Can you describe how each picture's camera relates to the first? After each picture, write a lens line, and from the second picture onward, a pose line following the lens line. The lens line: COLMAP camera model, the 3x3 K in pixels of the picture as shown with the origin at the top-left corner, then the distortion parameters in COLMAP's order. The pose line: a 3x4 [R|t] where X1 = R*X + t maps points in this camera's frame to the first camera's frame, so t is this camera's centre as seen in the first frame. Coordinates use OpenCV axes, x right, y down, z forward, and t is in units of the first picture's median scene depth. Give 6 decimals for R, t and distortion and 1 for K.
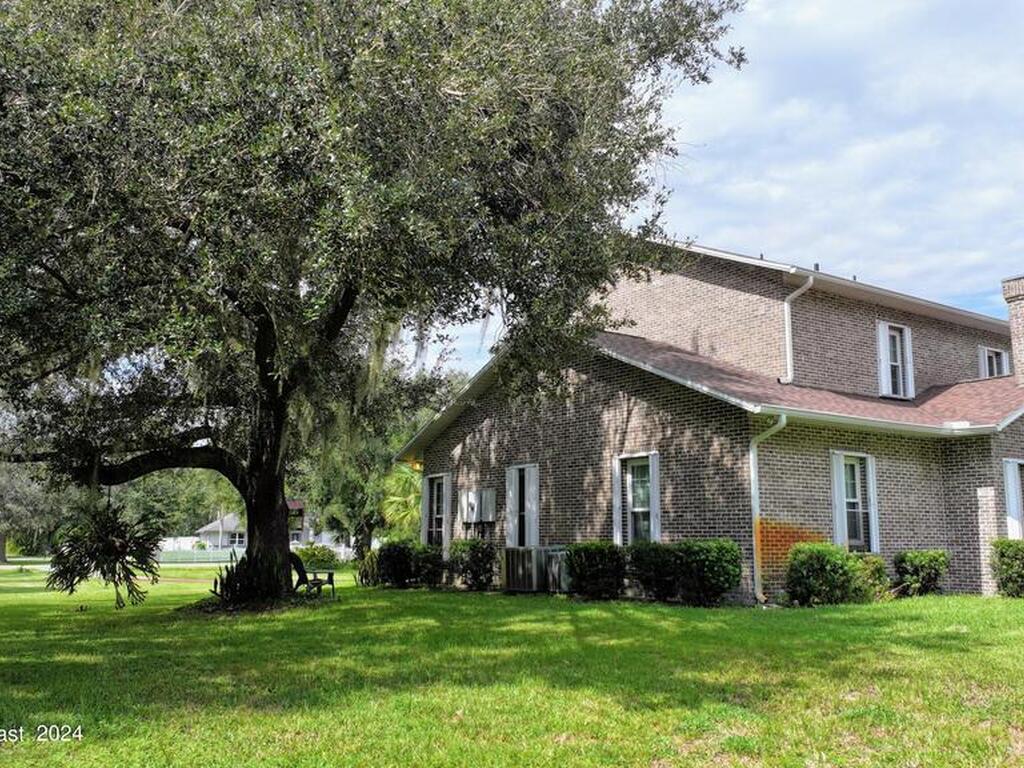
lens RADIAL K [[941.1, 0, 512.0], [0, 941.1, 384.0], [0, 0, 1]] dist [0.051816, -0.063881]
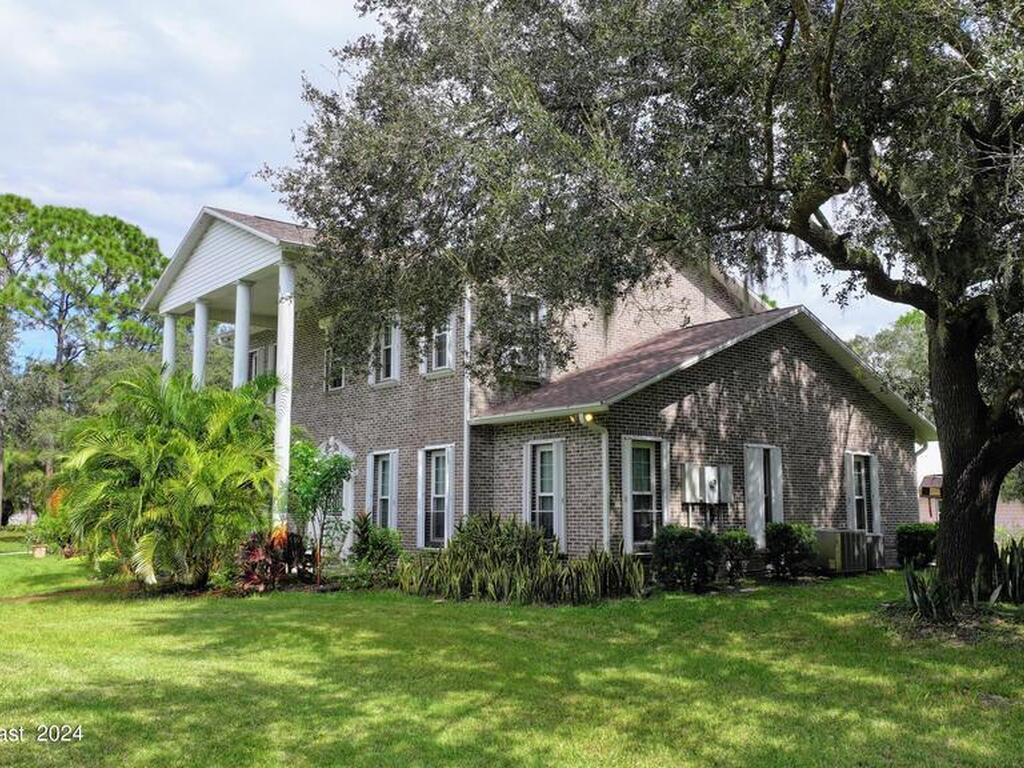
lens RADIAL K [[941.1, 0, 512.0], [0, 941.1, 384.0], [0, 0, 1]] dist [0.051816, -0.063881]
pose [[-0.088057, 0.133667, 0.987106, -0.980237], [-0.151506, 0.977629, -0.145899, 0.217940], [-0.984526, -0.162400, -0.065836, 1.419594]]
